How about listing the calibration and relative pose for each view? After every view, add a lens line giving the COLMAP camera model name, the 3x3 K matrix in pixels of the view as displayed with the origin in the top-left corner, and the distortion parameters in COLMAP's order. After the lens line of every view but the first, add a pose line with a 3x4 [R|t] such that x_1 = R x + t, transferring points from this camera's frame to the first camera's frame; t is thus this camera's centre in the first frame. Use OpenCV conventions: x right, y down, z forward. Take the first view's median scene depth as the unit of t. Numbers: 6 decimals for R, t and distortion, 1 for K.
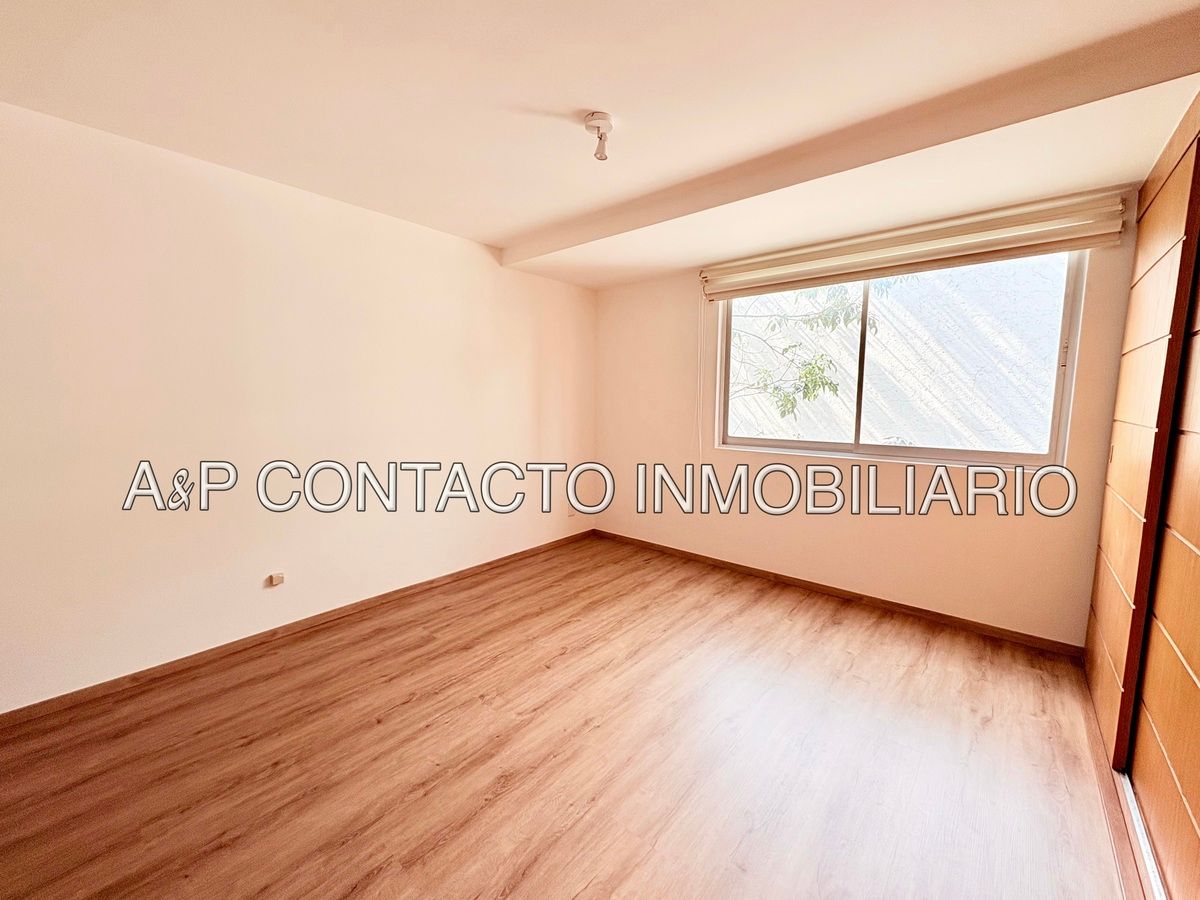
lens RADIAL K [[480.4, 0, 600.6], [0, 480.4, 448.2], [0, 0, 1]] dist [0.000585, 0.000324]
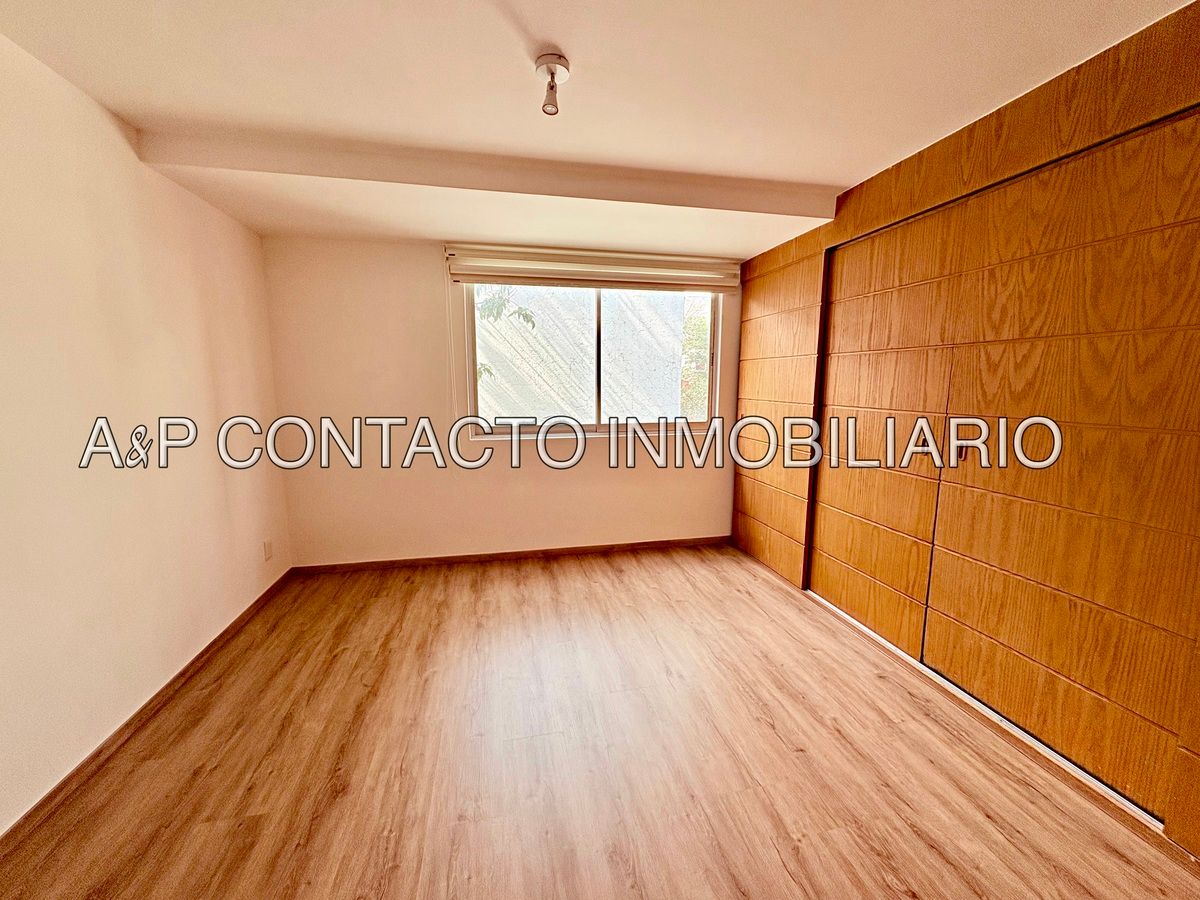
lens RADIAL K [[477.2, 0, 600.8], [0, 477.2, 448.2], [0, 0, 1]] dist [-0.000330, 0.000044]
pose [[0.600211, -0.118393, 0.791031, -0.448510], [0.086763, 0.992786, 0.082756, -0.050958], [-0.795122, 0.018961, 0.606153, 0.285110]]
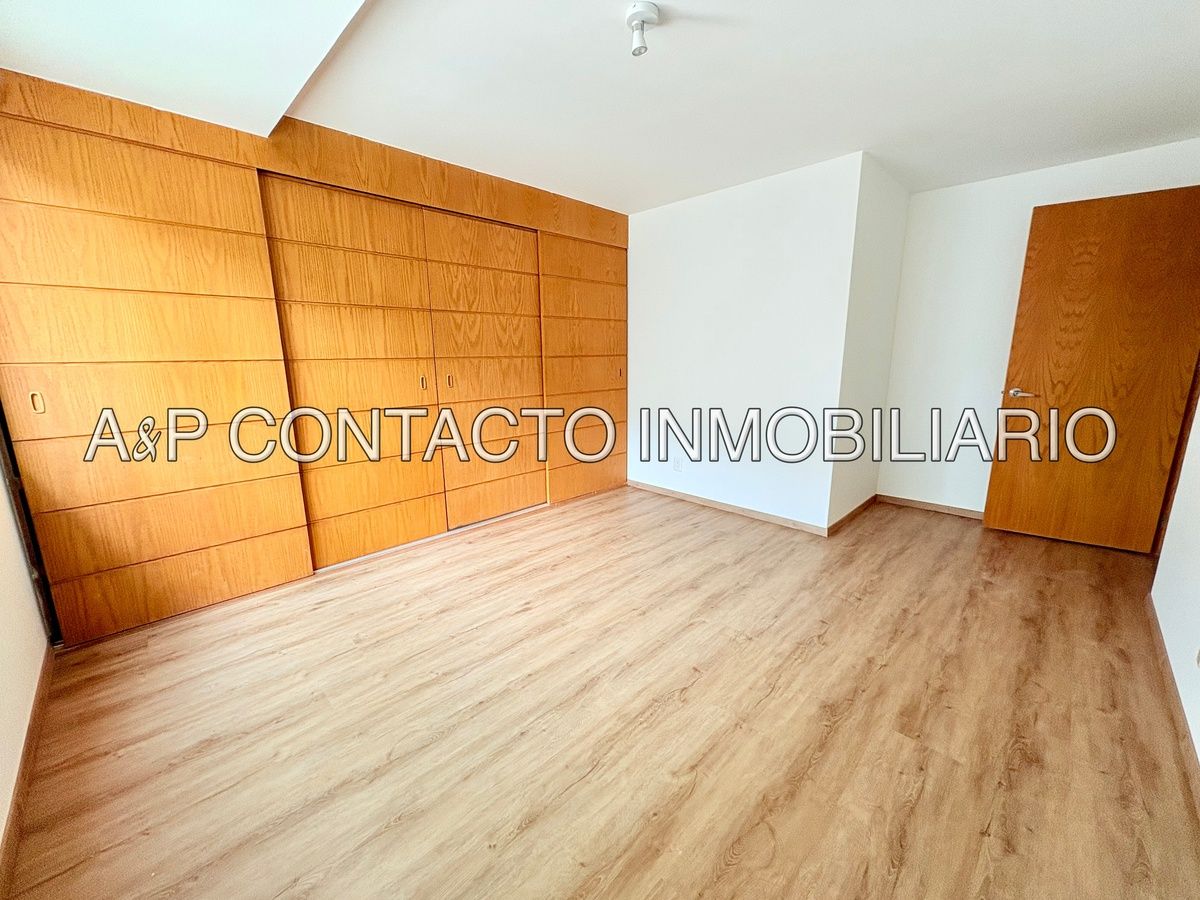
lens RADIAL K [[480.4, 0, 600.6], [0, 480.4, 448.2], [0, 0, 1]] dist [0.000585, 0.000324]
pose [[-0.997816, -0.013025, 0.064760, 0.004219], [0.007034, 0.953844, 0.300221, -0.122851], [-0.065681, 0.300020, -0.951669, 1.348285]]
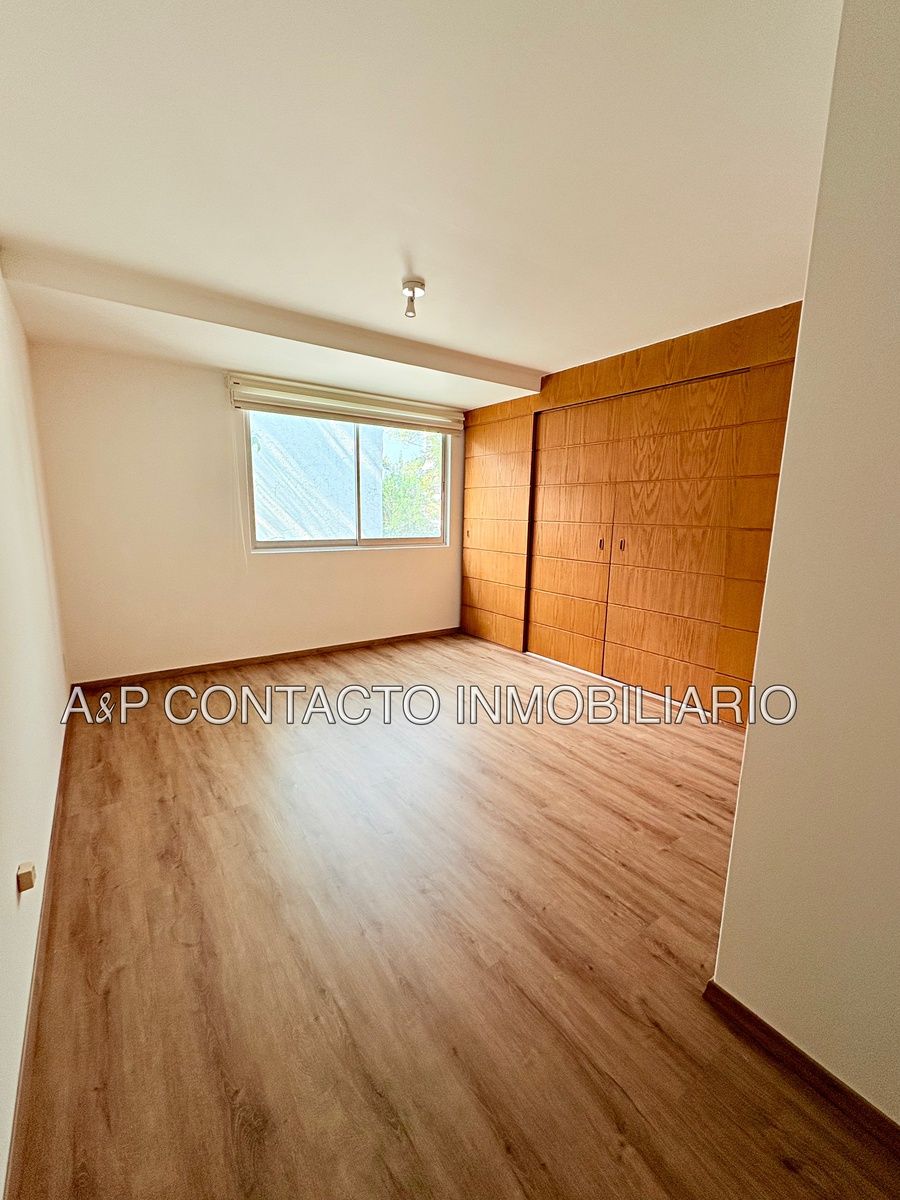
lens RADIAL K [[493.0, 0, 450.0], [0, 493.0, 600.0], [0, 0, 1]] dist [-0.000477, 0.000028]
pose [[0.240927, -0.173950, 0.954828, -0.889411], [0.087347, 0.983701, 0.157170, -0.039613], [-0.966605, 0.045535, 0.252194, 0.398807]]
